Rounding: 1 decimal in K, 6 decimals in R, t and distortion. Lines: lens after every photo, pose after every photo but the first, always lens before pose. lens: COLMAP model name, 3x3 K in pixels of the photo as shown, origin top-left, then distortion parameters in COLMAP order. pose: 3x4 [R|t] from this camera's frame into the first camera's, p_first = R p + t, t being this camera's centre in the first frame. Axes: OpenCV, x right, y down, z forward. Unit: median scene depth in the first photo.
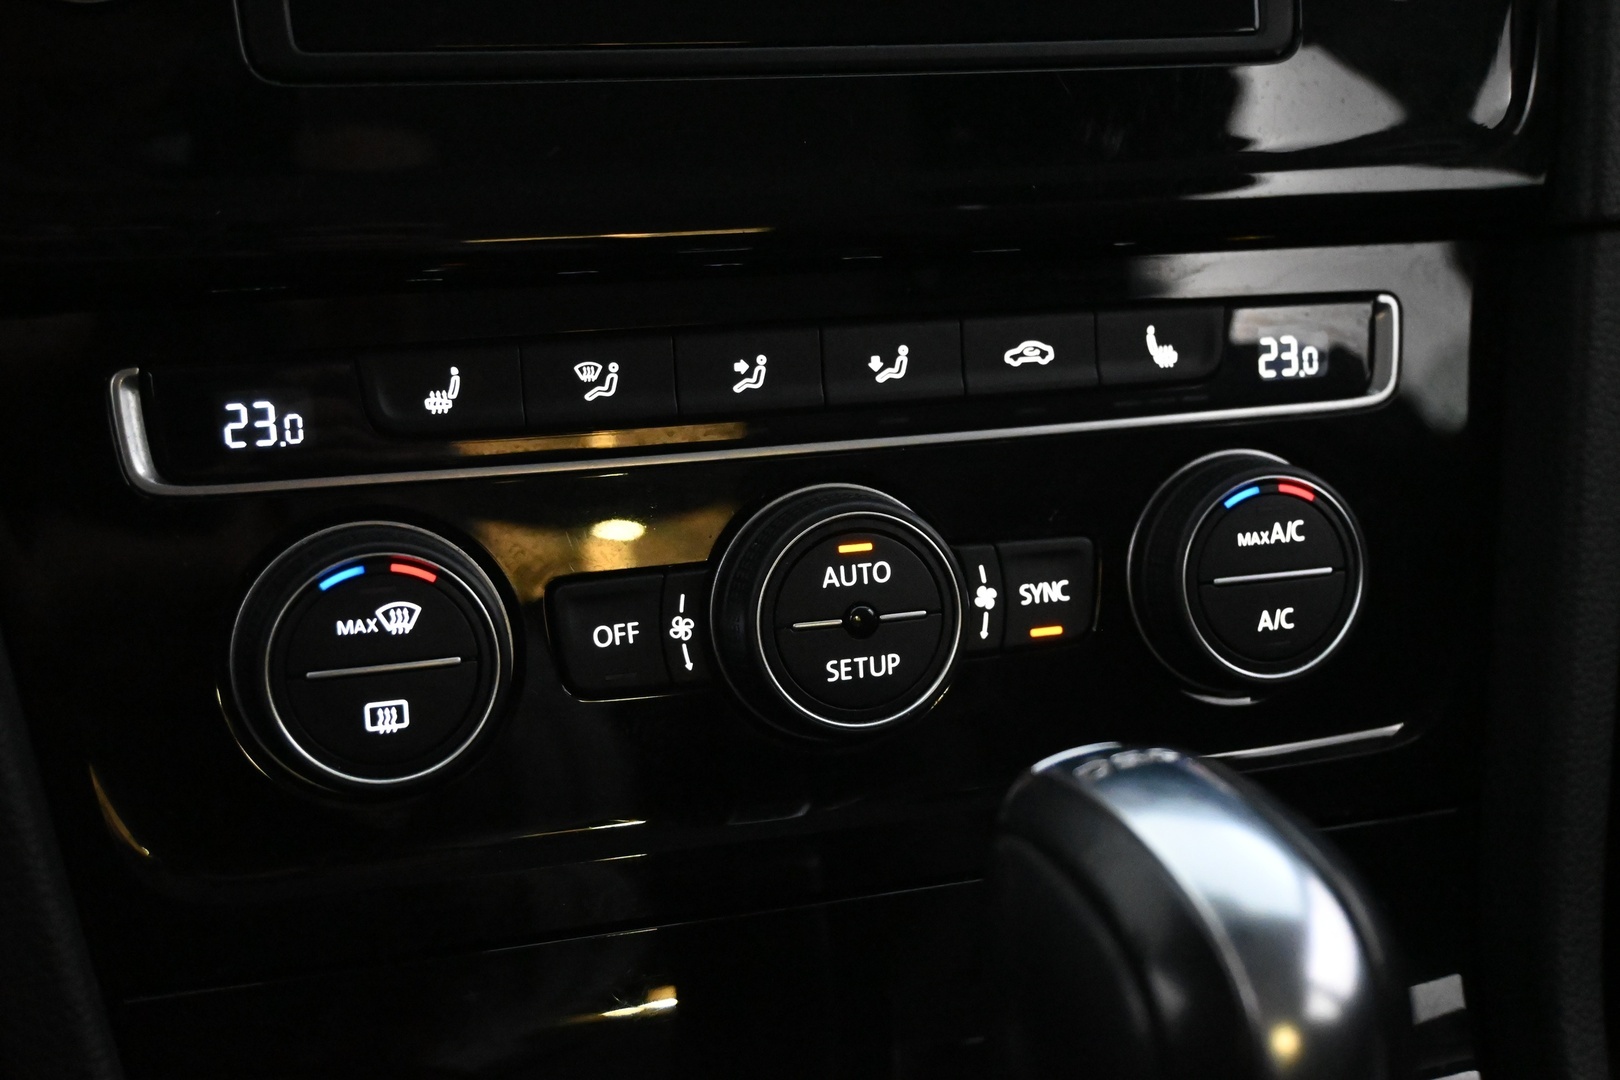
lens RADIAL K [[2146.2, 0, 818.4], [0, 2146.2, 540.7], [0, 0, 1]] dist [0.011462, 0.000000]
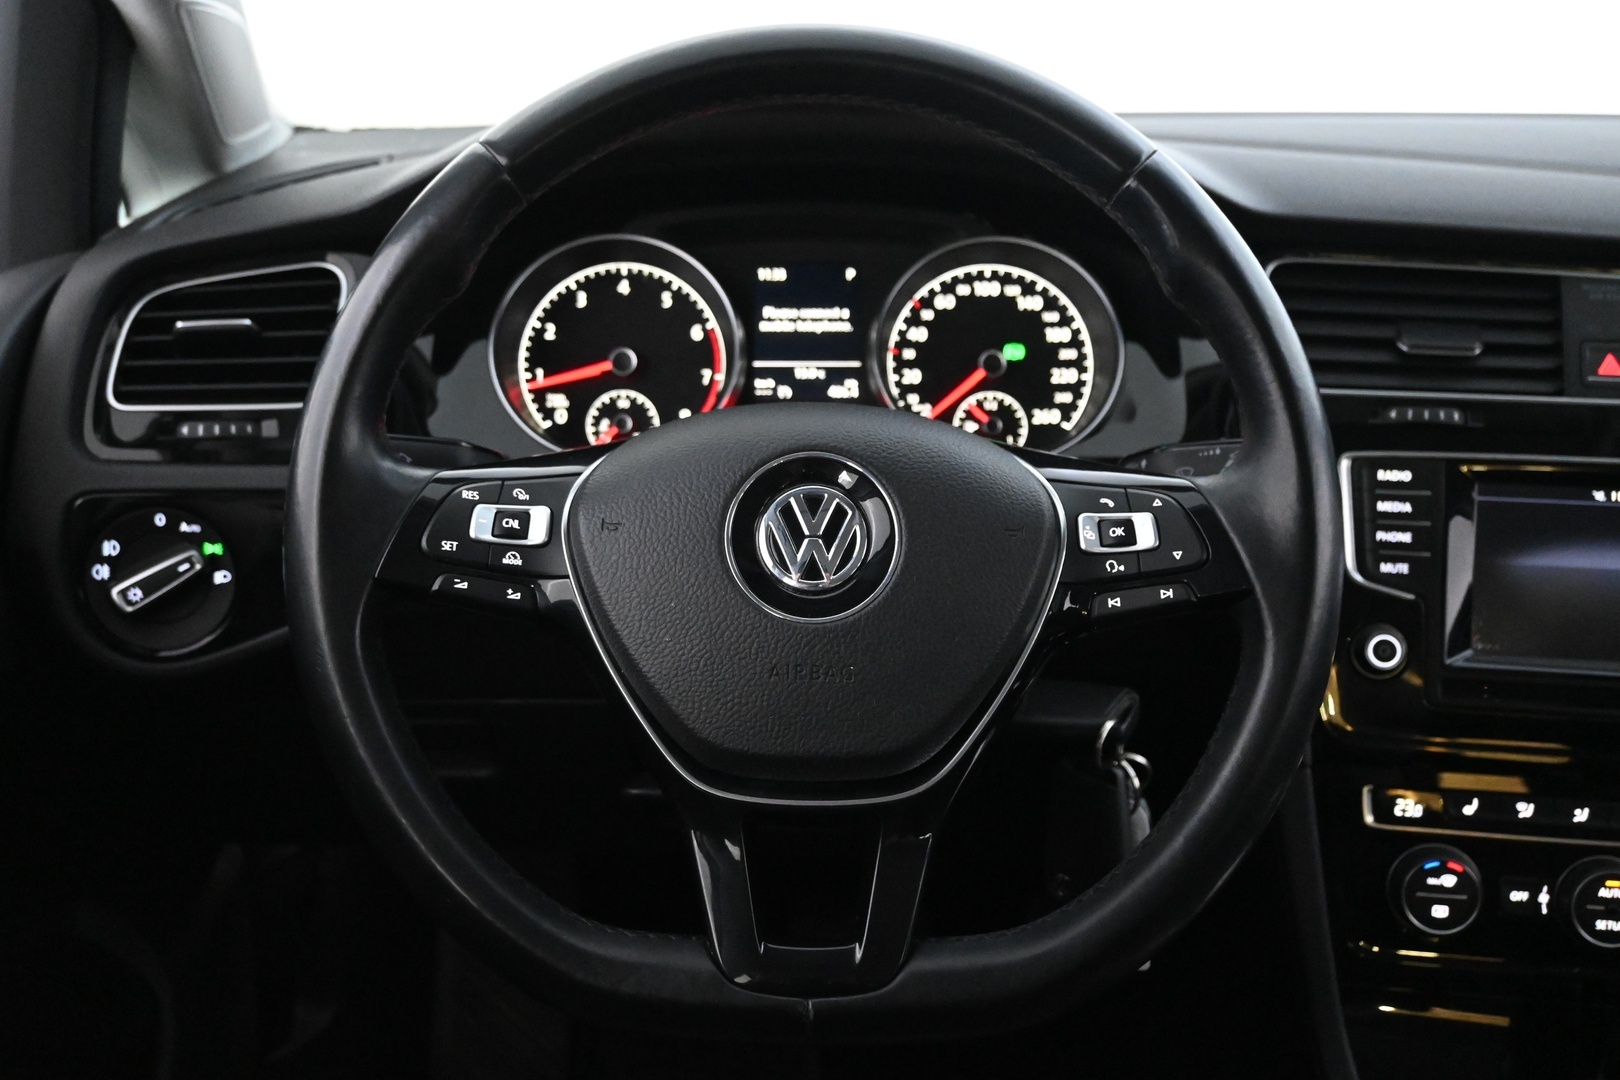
lens RADIAL K [[1666.1, 0, 814.1], [0, 1666.1, 539.9], [0, 0, 1]] dist [-0.001870, 0.000000]
pose [[0.898141, 0.122062, -0.422425, -0.057529], [-0.140113, 0.990065, -0.011818, -0.272733], [0.416786, 0.069802, 0.906321, -1.477824]]
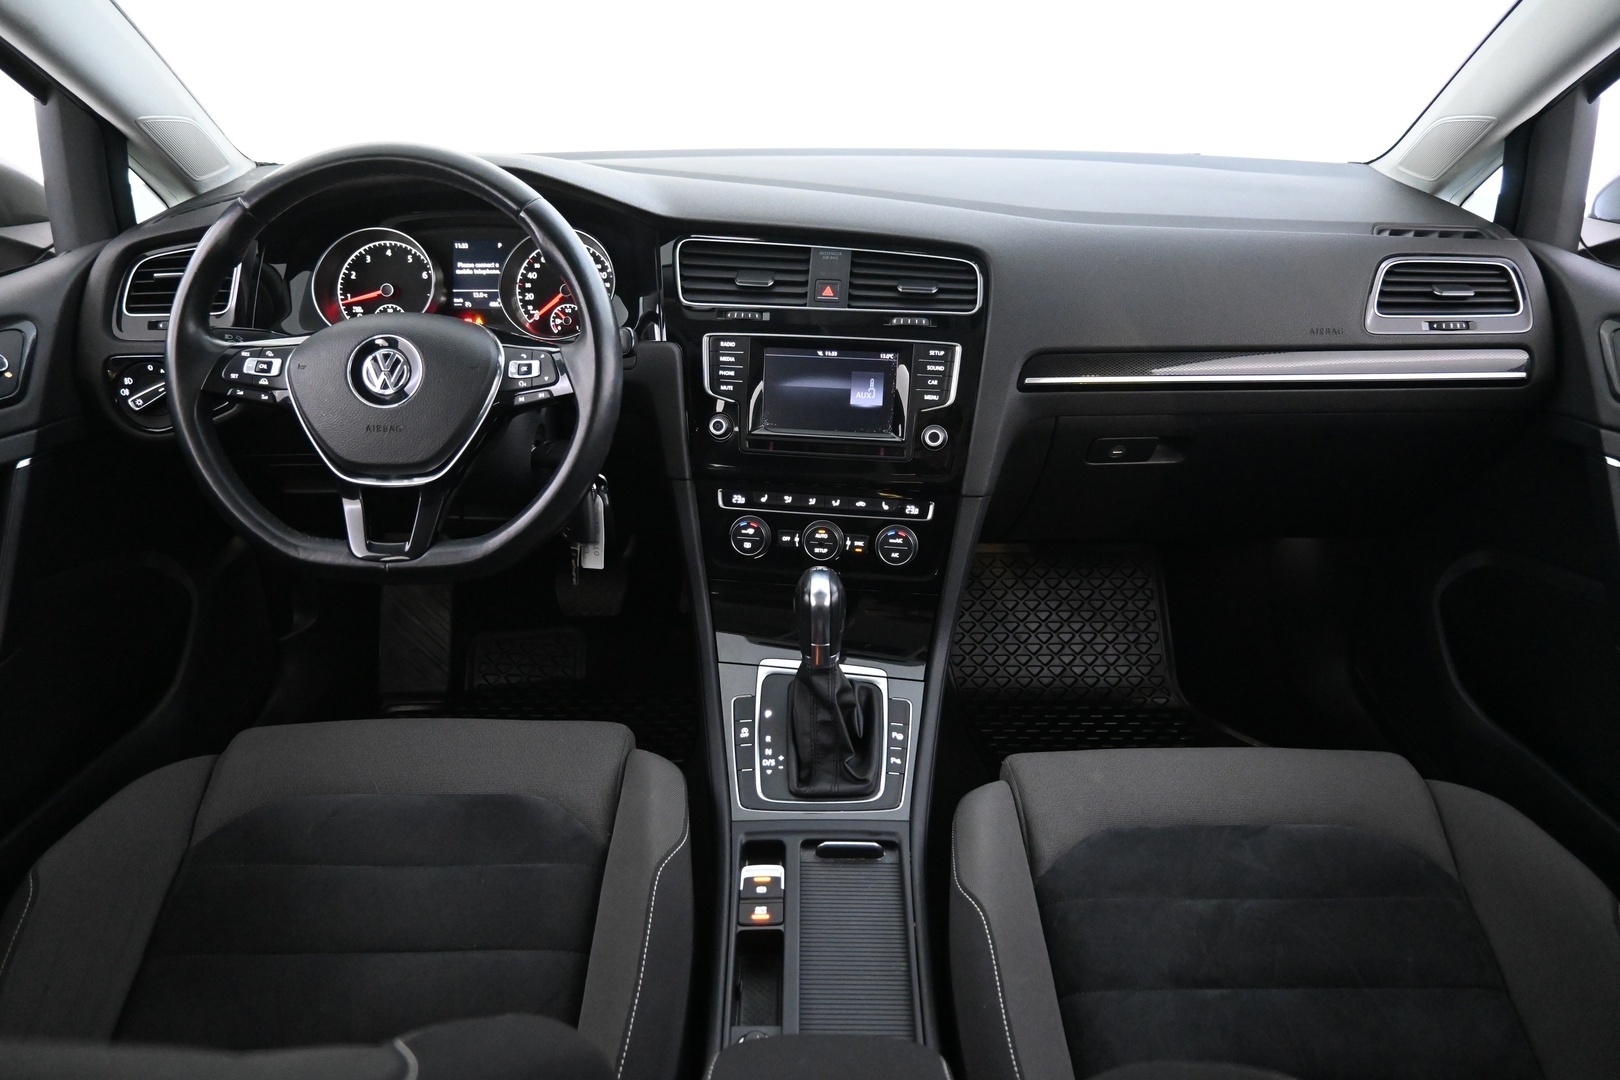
lens RADIAL K [[1087.7, 0, 811.9], [0, 1087.7, 544.9], [0, 0, 1]] dist [-0.010166, 0.000934]
pose [[0.899337, 0.176480, -0.400059, 1.265926], [-0.136587, 0.982533, 0.126382, -0.355717], [0.415375, -0.059017, 0.907734, -1.903305]]
